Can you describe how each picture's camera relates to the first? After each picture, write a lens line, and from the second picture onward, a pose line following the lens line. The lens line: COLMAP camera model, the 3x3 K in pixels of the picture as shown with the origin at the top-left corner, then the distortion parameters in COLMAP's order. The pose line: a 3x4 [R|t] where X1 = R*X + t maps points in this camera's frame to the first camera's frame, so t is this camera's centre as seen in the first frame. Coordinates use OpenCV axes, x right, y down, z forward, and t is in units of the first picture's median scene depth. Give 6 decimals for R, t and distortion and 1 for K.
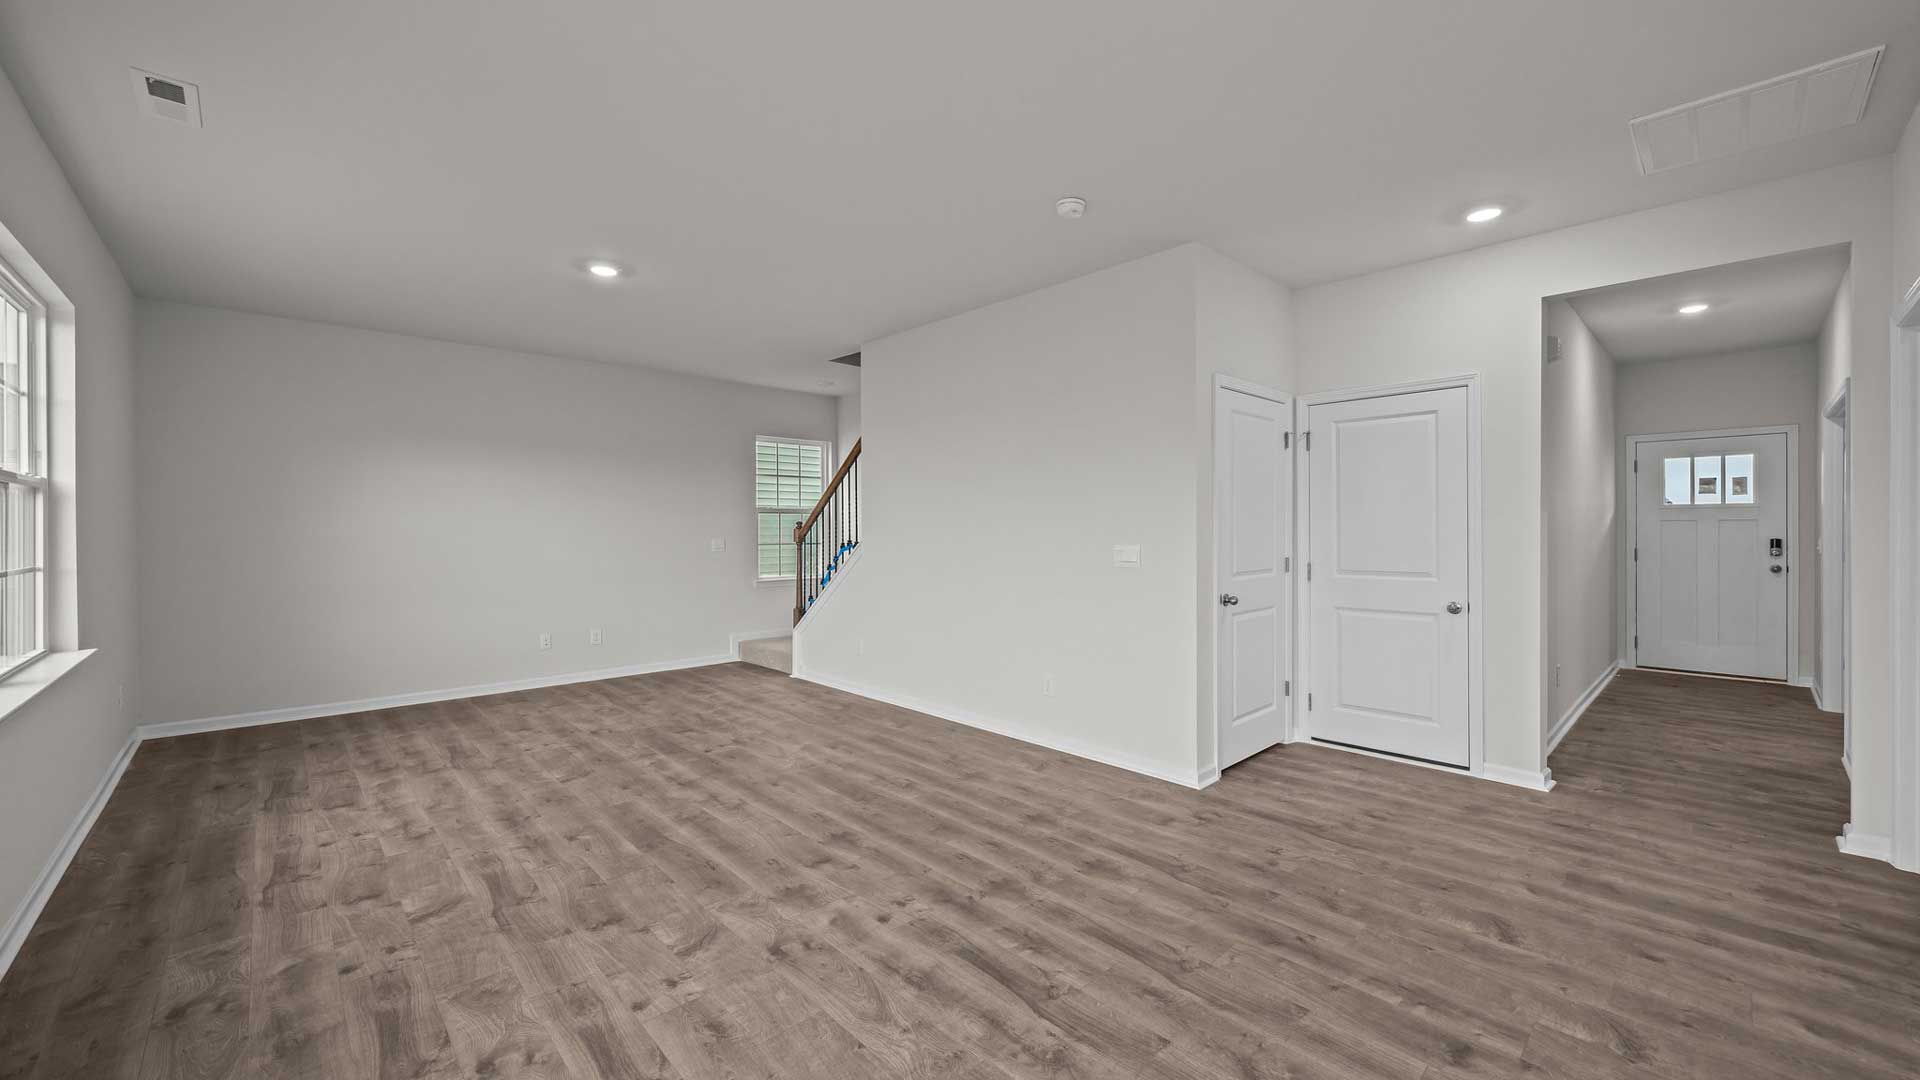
lens RADIAL K [[733.4, 0, 954.1], [0, 733.4, 534.4], [0, 0, 1]] dist [-0.000226, -0.000522]
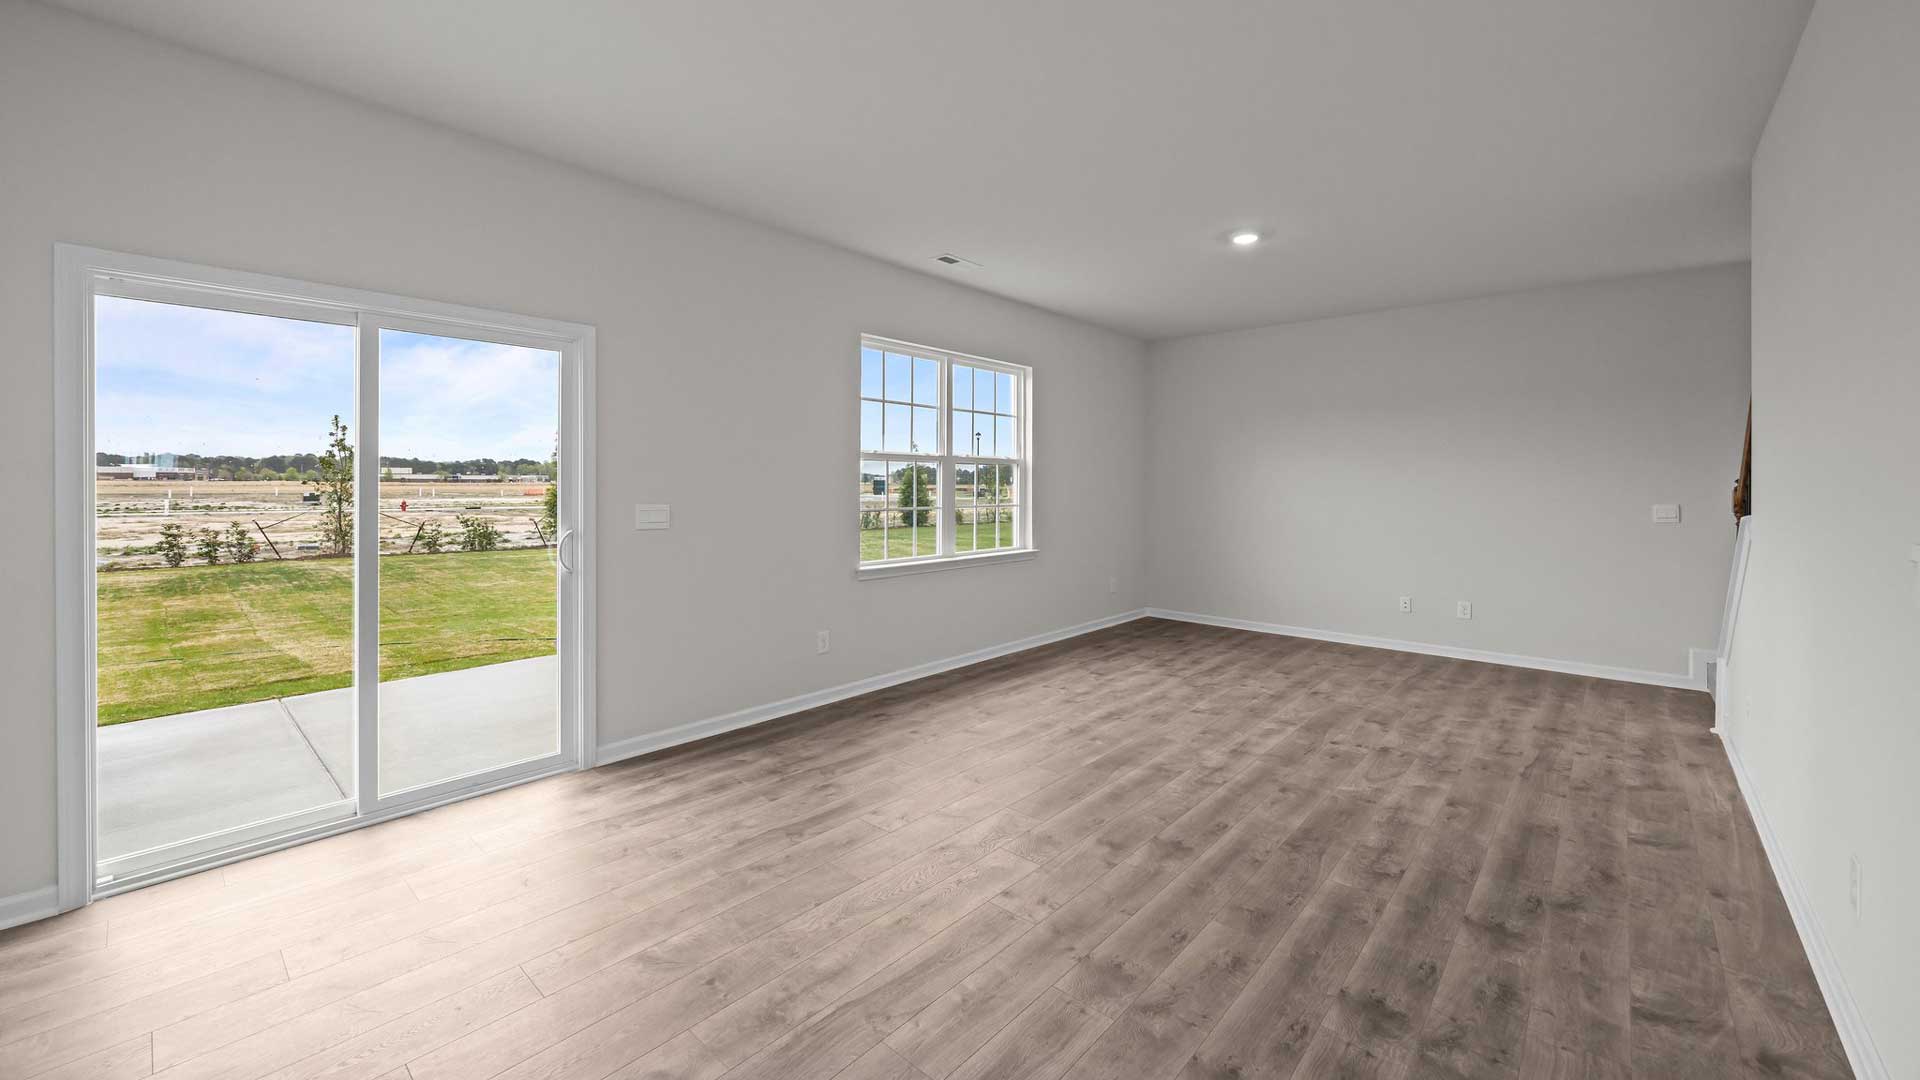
lens RADIAL K [[733.4, 0, 982.7], [0, 733.4, 489.7], [0, 0, 1]] dist [-0.000226, -0.000522]
pose [[0.101369, 0.008811, -0.994810, 0.687338], [-0.012851, 0.999889, 0.007547, -0.009274], [0.994766, 0.012020, 0.101471, 0.698118]]
